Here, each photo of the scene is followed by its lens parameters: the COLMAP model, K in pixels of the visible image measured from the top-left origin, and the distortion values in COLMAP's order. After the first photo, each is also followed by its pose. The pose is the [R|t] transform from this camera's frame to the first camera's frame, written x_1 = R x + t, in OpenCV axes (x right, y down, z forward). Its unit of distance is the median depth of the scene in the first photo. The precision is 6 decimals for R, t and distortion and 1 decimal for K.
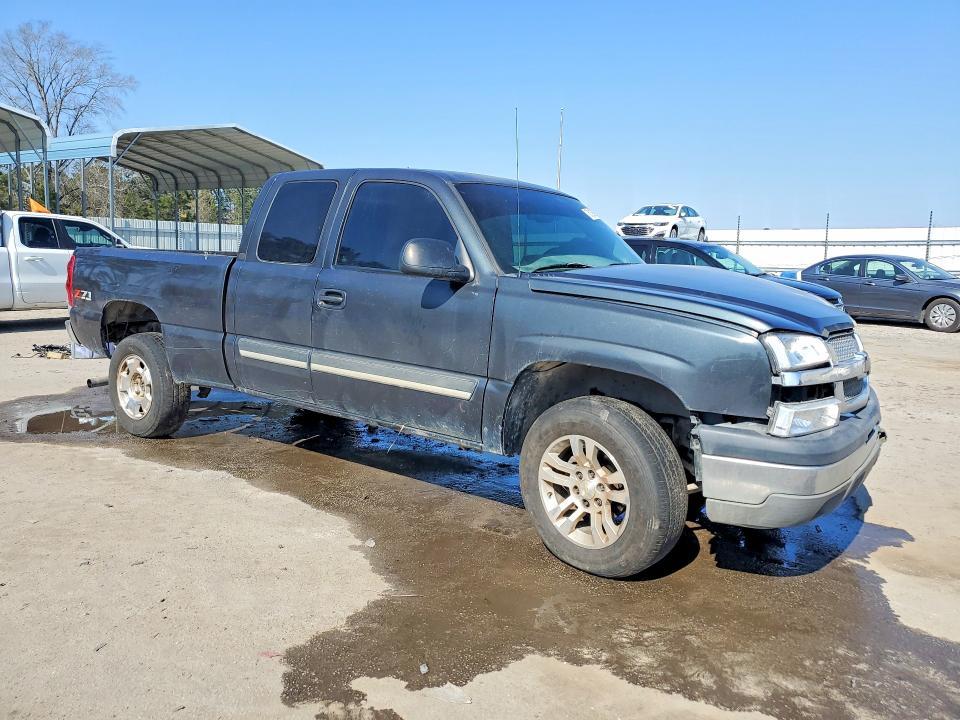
lens RADIAL K [[742.2, 0, 480.0], [0, 742.2, 360.0], [0, 0, 1]] dist [0.018591, 0.002954]
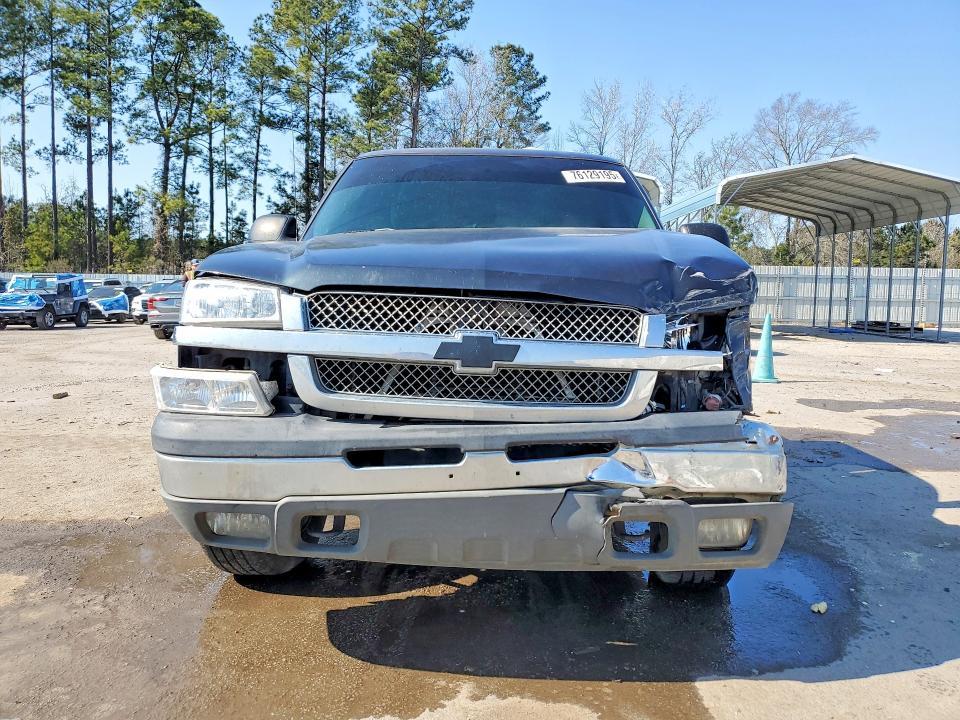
lens RADIAL K [[742.2, 0, 480.0], [0, 742.2, 360.0], [0, 0, 1]] dist [0.018591, 0.002954]
pose [[0.587558, 0.058179, -0.807088, 0.115701], [-0.117074, 0.993029, -0.013647, 0.002343], [0.800668, 0.102508, 0.590274, 0.076248]]
